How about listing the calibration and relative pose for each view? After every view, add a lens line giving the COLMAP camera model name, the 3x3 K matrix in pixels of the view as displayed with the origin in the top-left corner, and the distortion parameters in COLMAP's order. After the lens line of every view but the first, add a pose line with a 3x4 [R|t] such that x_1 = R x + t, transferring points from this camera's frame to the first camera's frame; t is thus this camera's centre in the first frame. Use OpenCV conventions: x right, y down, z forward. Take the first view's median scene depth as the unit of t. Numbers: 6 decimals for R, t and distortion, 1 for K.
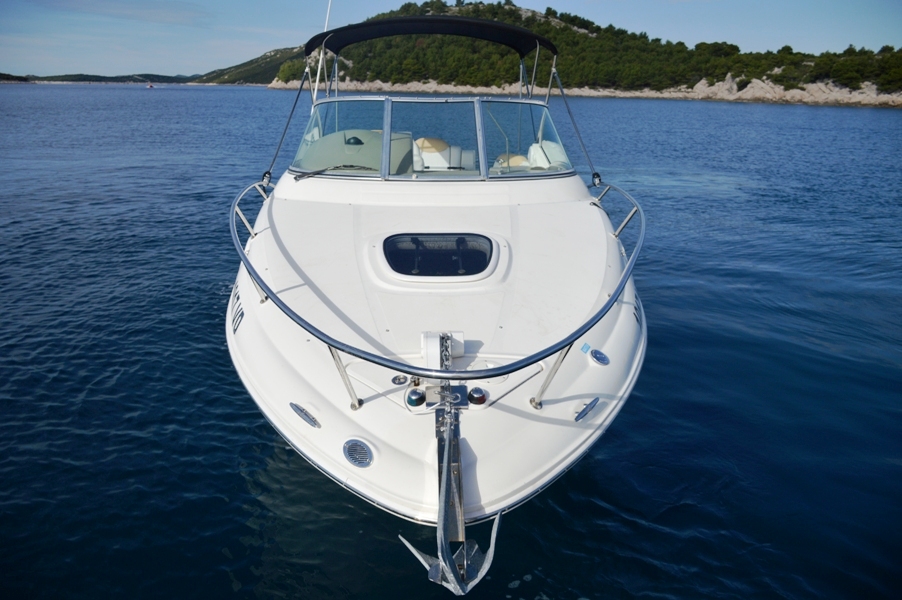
lens RADIAL K [[693.9, 0, 450.6], [0, 693.9, 301.6], [0, 0, 1]] dist [-0.021636, 0.001804]
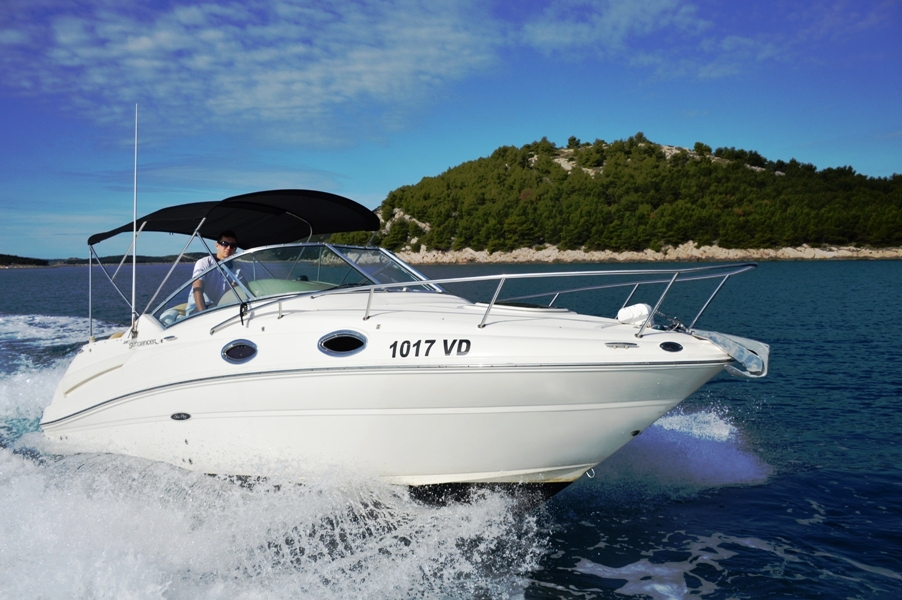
lens RADIAL K [[838.4, 0, 451.9], [0, 838.4, 300.7], [0, 0, 1]] dist [-0.004018, 0.000000]
pose [[0.994130, -0.031940, -0.103368, -0.038744], [0.005698, 0.969559, -0.244792, -0.071491], [0.108040, 0.242766, 0.964050, 0.227841]]
